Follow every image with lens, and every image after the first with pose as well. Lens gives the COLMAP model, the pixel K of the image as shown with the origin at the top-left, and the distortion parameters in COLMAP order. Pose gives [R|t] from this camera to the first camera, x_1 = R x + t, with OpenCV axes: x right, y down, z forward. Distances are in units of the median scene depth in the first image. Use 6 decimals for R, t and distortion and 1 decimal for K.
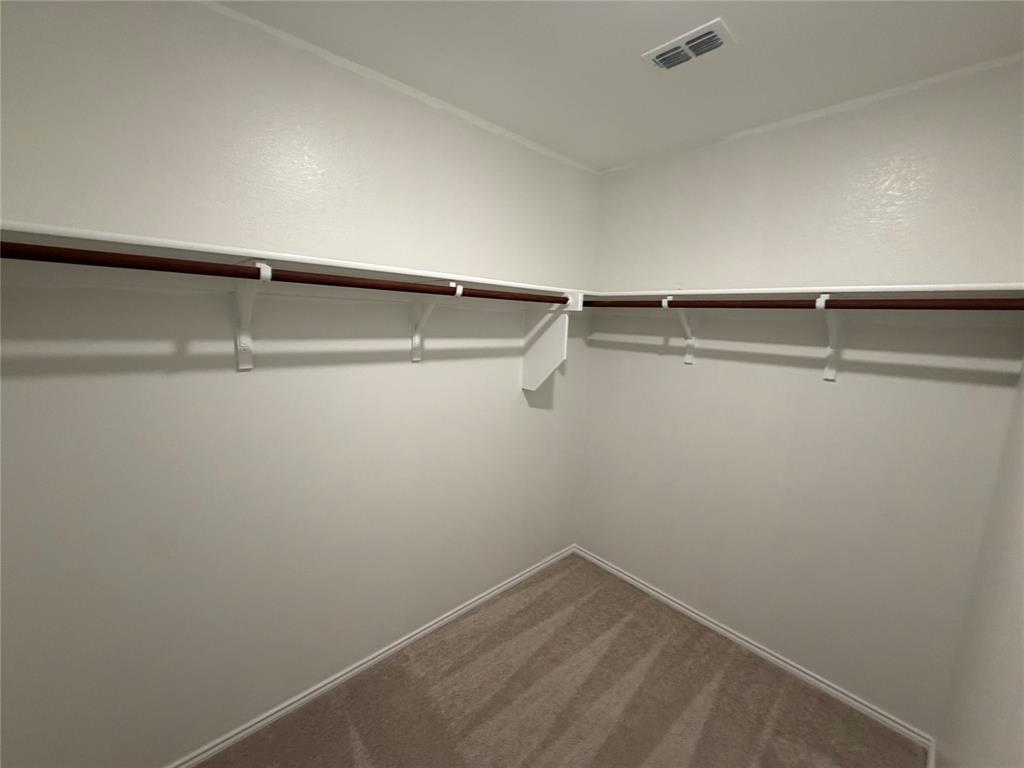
lens RADIAL K [[412.5, 0, 510.1], [0, 412.5, 384.5], [0, 0, 1]] dist [-0.000609, -0.000186]
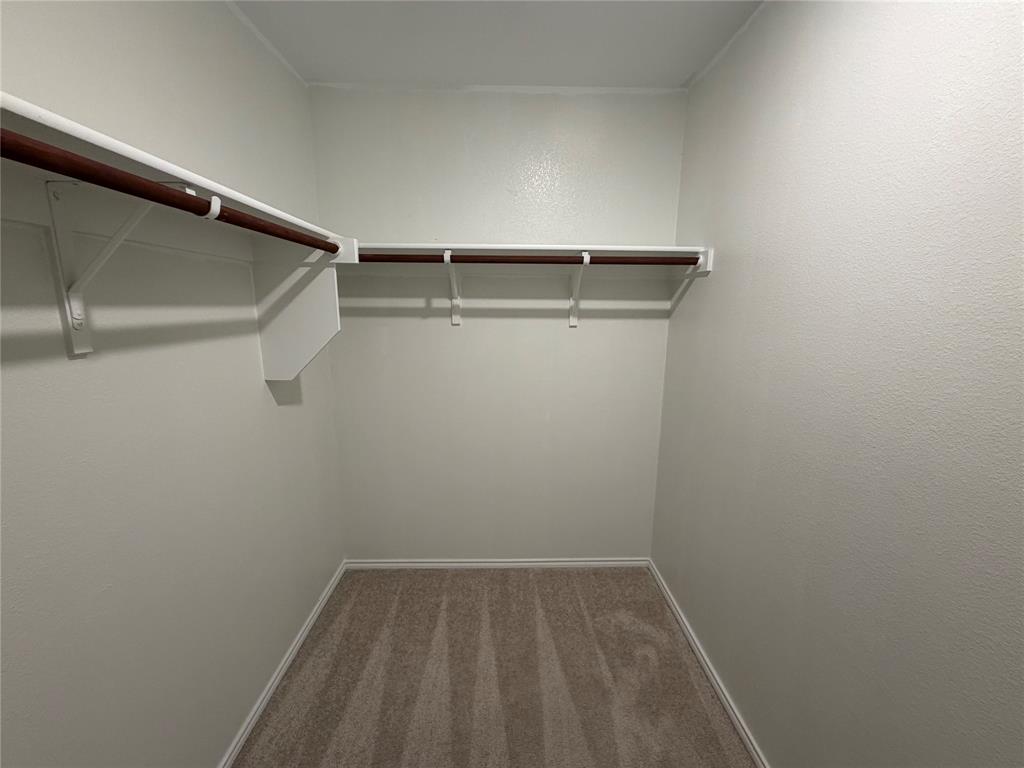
lens RADIAL K [[412.5, 0, 512.8], [0, 412.5, 382.8], [0, 0, 1]] dist [-0.000609, -0.000186]
pose [[0.651650, -0.176933, 0.737595, -0.232390], [0.136464, 0.983894, 0.115452, -0.010363], [-0.746143, 0.025421, 0.665300, 0.274674]]
